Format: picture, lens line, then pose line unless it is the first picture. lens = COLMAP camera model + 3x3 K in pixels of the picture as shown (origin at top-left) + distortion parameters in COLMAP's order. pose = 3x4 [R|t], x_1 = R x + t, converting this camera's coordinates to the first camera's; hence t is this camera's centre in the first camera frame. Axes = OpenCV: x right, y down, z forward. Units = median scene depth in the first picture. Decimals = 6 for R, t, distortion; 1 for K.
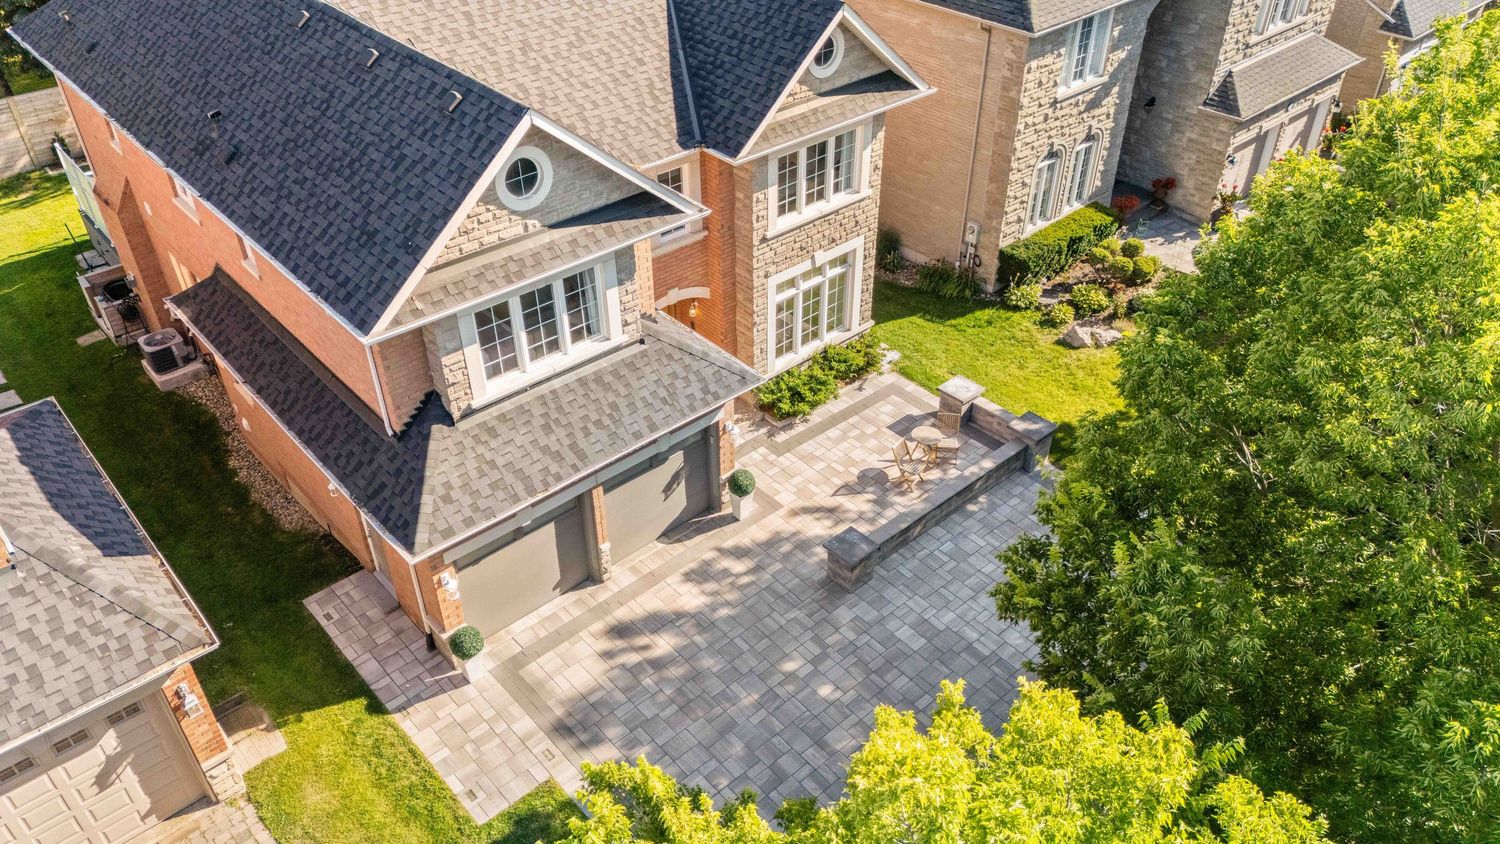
lens RADIAL K [[1085.7, 0, 747.0], [0, 1085.7, 433.1], [0, 0, 1]] dist [0.057311, -0.053681]
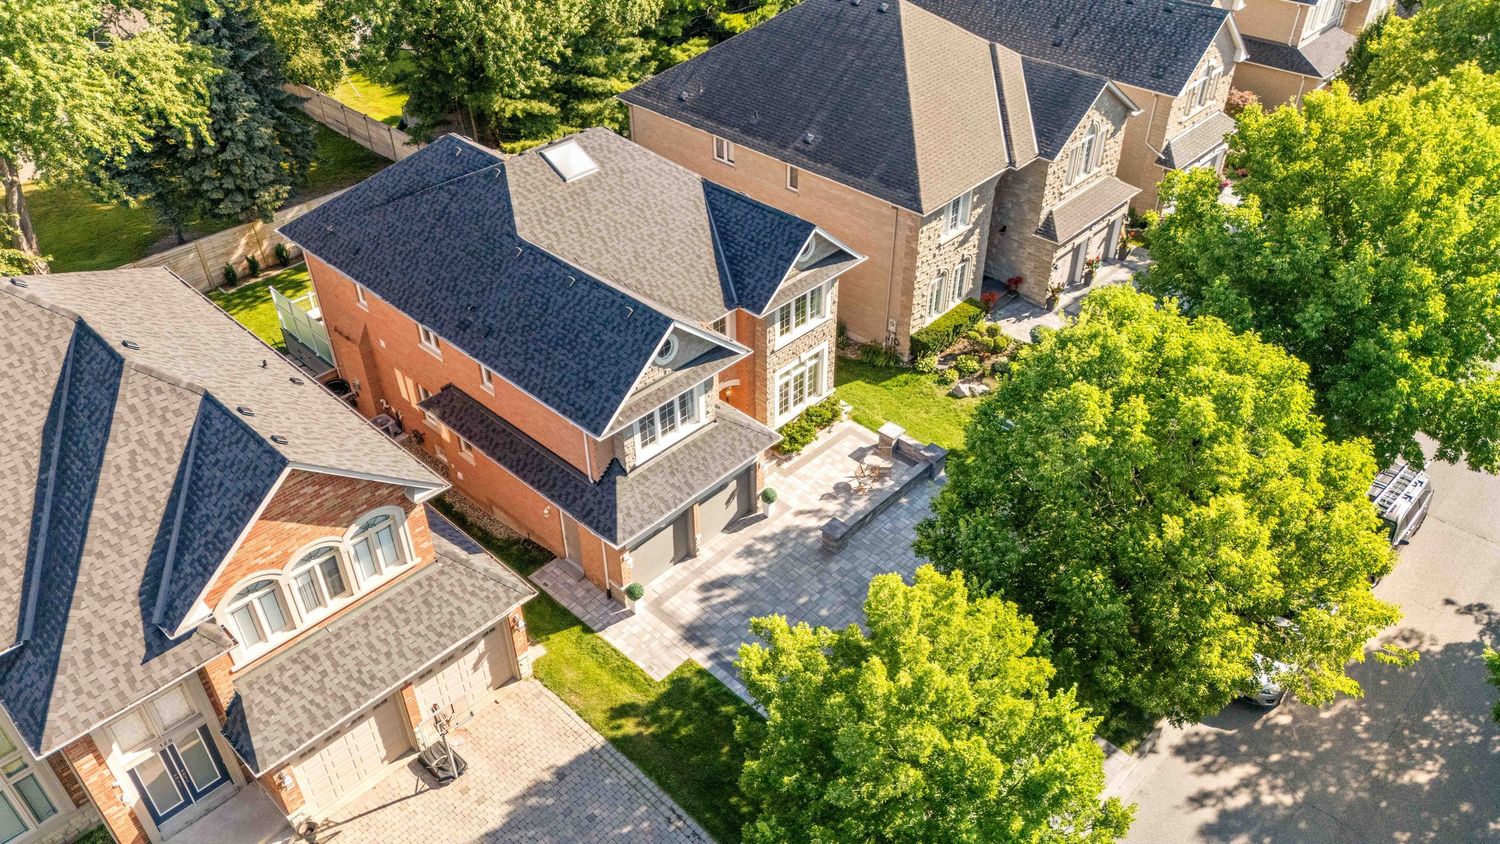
lens RADIAL K [[1085.7, 0, 746.8], [0, 1085.7, 429.9], [0, 0, 1]] dist [0.057311, -0.053681]
pose [[0.996639, -0.050531, 0.064473, -0.145071], [0.050242, 0.998718, 0.006095, -0.070785], [-0.064699, -0.002835, 0.997901, -0.716244]]
